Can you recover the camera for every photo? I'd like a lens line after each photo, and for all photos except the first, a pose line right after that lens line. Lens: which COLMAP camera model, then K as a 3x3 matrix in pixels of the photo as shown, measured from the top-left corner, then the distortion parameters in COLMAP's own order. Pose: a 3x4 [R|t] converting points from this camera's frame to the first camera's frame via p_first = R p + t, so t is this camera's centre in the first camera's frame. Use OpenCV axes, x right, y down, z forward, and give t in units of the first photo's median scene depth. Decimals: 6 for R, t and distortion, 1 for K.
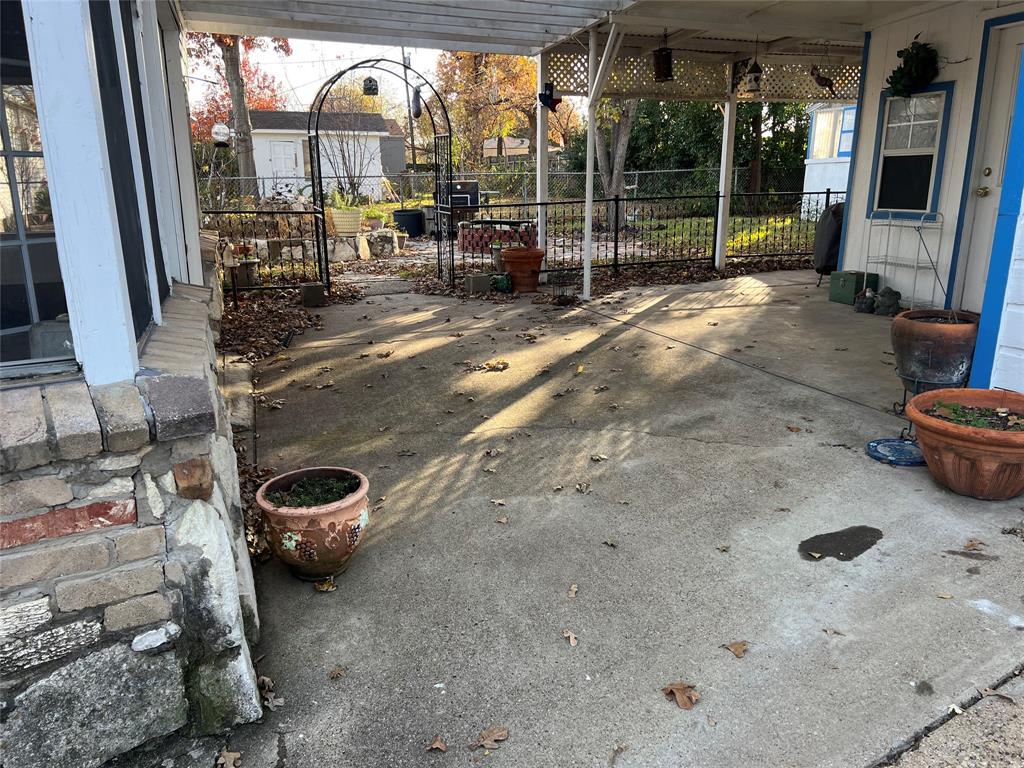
lens RADIAL K [[767.8, 0, 511.7], [0, 767.8, 392.0], [0, 0, 1]] dist [0.078164, -0.096333]
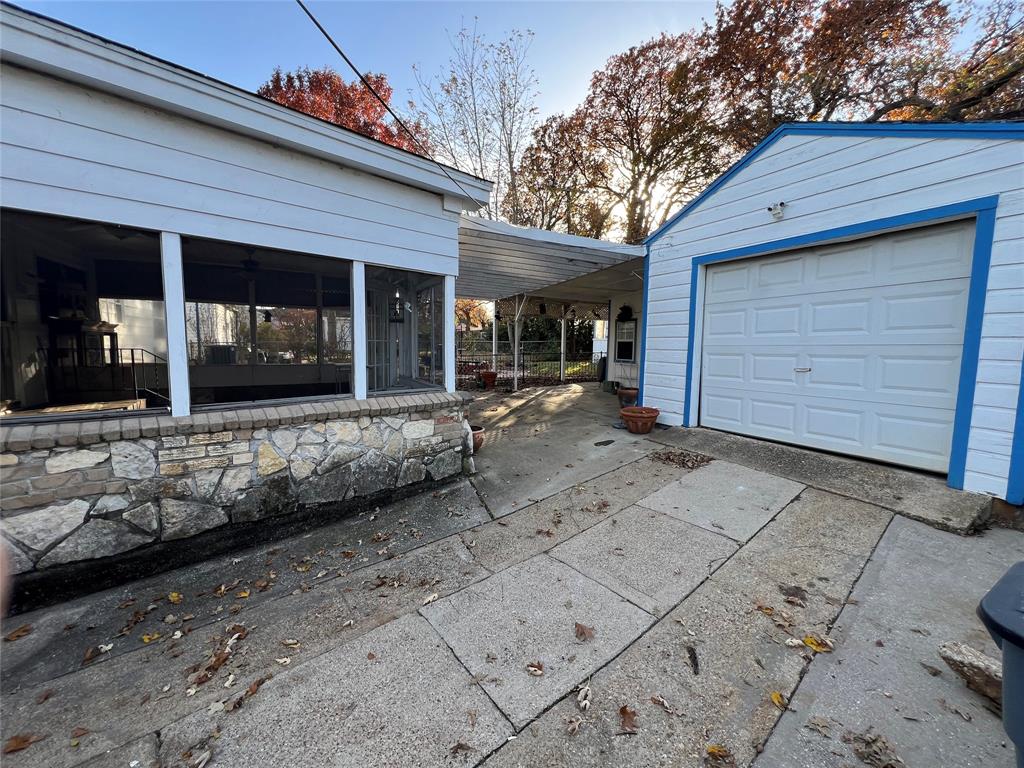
lens RADIAL K [[413.4, 0, 513.8], [0, 413.4, 380.8], [0, 0, 1]] dist [0.000542, -0.000188]
pose [[0.987615, 0.003242, 0.156862, -0.127387], [0.024149, 0.984731, -0.172401, 0.085979], [-0.155026, 0.174054, 0.972457, -0.362414]]
